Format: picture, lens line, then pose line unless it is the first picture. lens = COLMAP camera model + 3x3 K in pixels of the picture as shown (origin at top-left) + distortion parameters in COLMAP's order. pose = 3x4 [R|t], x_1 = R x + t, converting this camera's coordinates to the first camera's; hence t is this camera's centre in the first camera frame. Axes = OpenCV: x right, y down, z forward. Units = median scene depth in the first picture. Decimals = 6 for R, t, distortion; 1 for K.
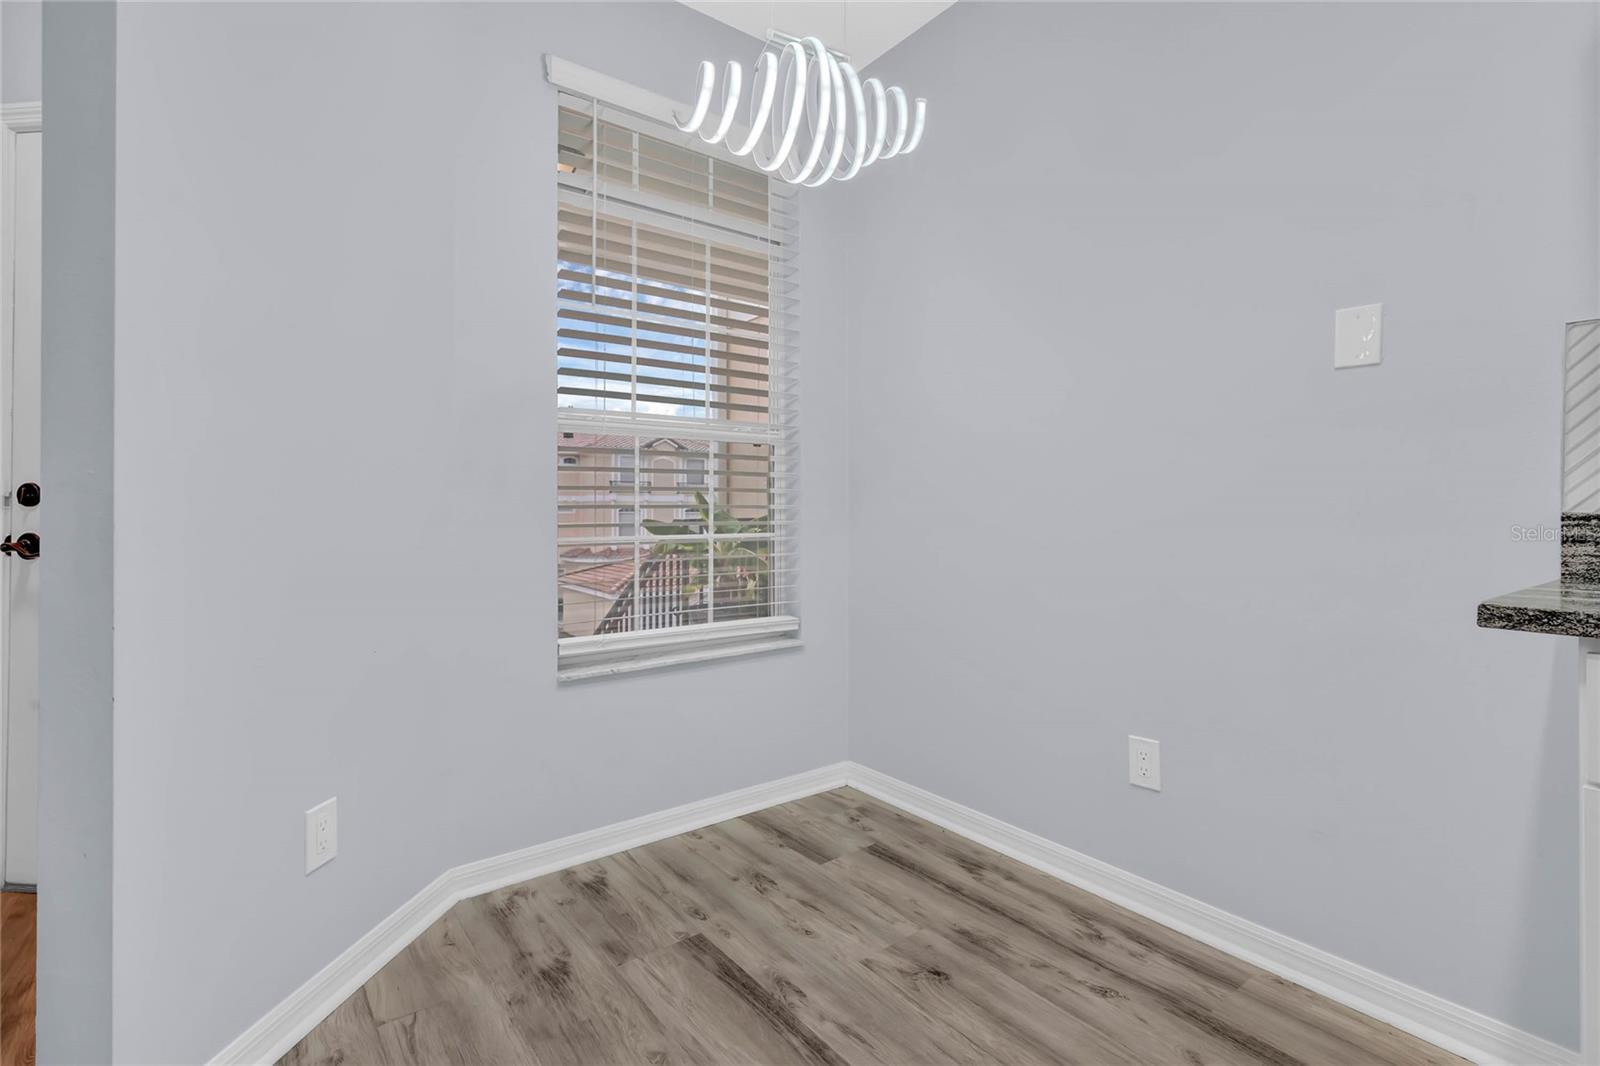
lens RADIAL K [[742.0, 0, 809.7], [0, 742.0, 522.0], [0, 0, 1]] dist [0.009984, 0.000010]
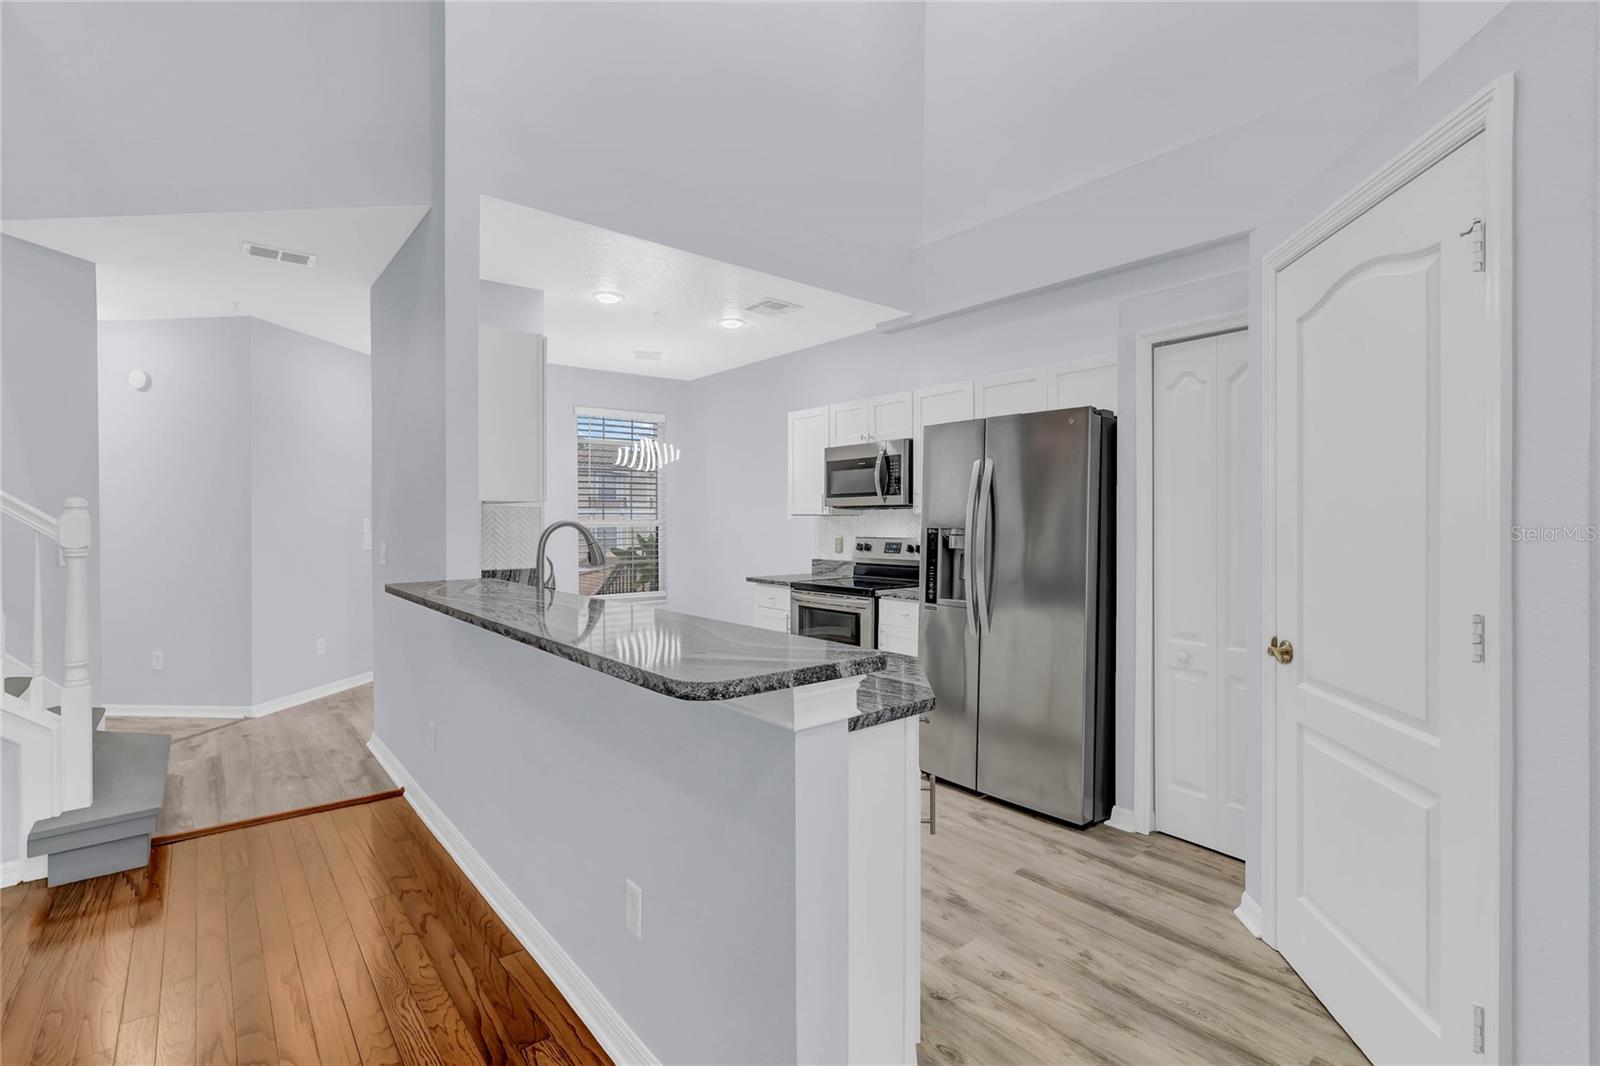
lens RADIAL K [[729.3, 0, 800.0], [0, 729.3, 533.0], [0, 0, 1]] dist [0.003986, 0.000690]
pose [[0.999314, -0.002988, 0.036909, 0.528413], [0.002568, 0.999931, 0.011425, -0.149210], [-0.036940, -0.011323, 0.999253, -2.295194]]
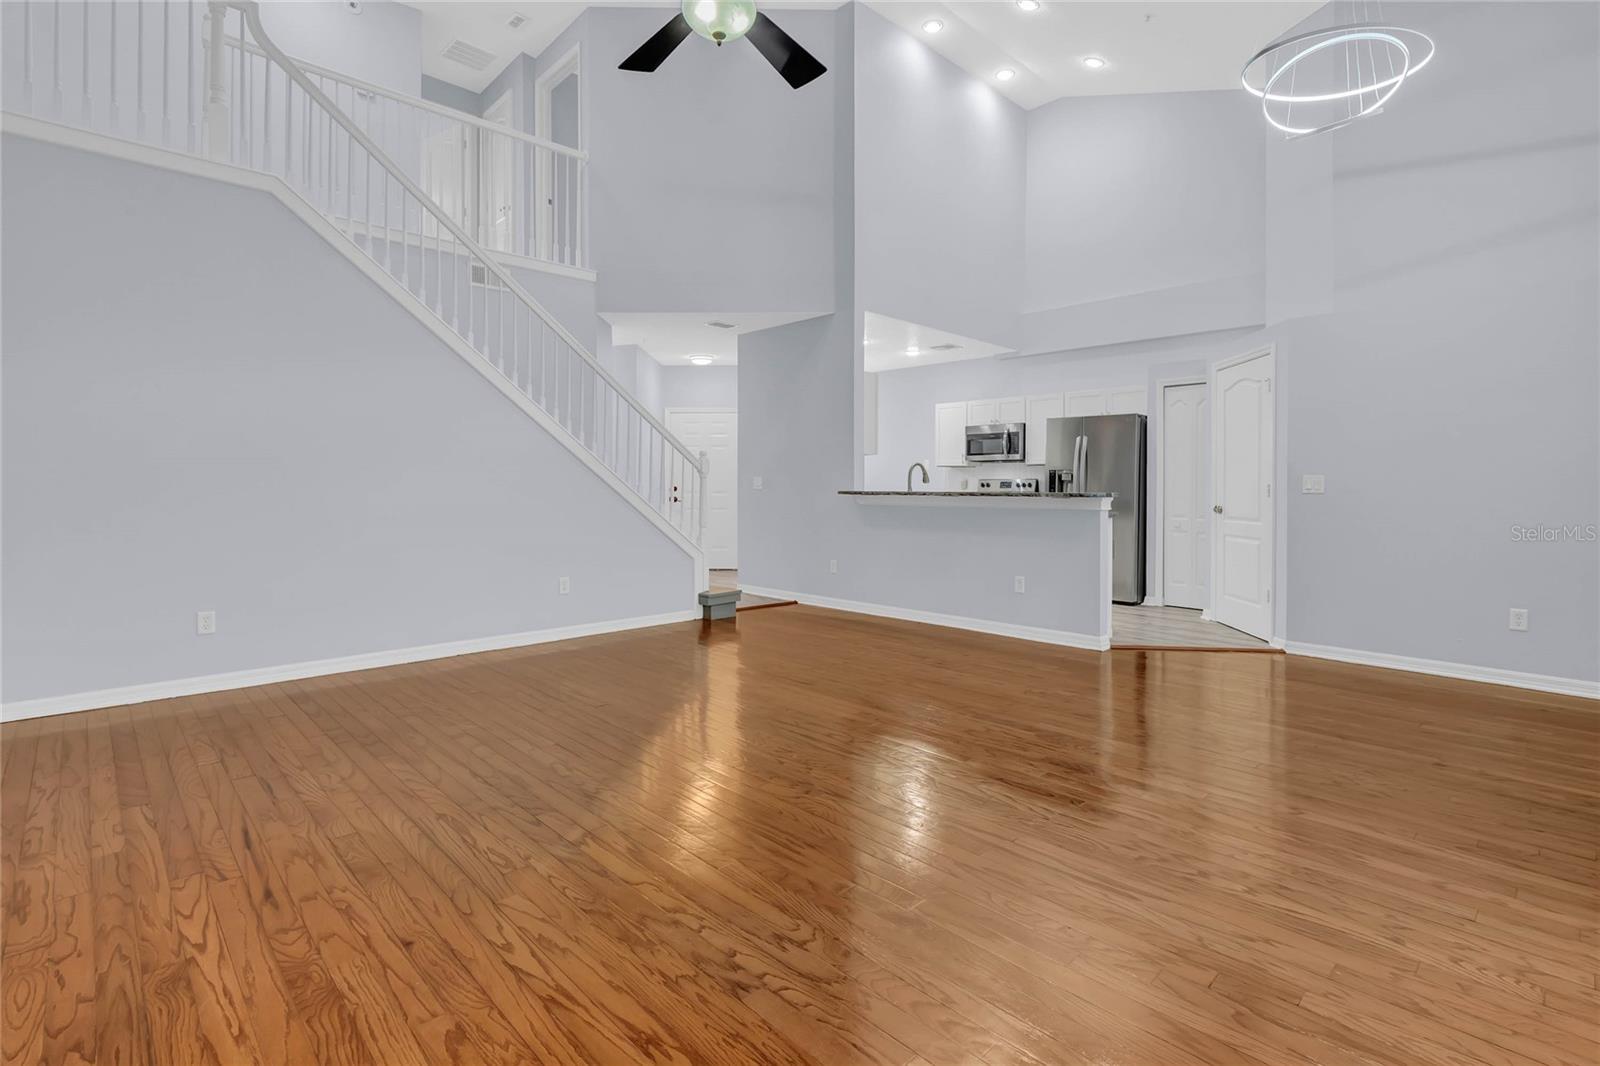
lens RADIAL K [[752.2, 0, 803.1], [0, 752.2, 495.9], [0, 0, 1]] dist [0.001710, 0.000254]
pose [[0.994186, 0.001085, 0.107670, -0.738918], [-0.002125, 0.999952, 0.009549, -0.042874], [-0.107654, -0.009722, 0.994141, -4.117510]]
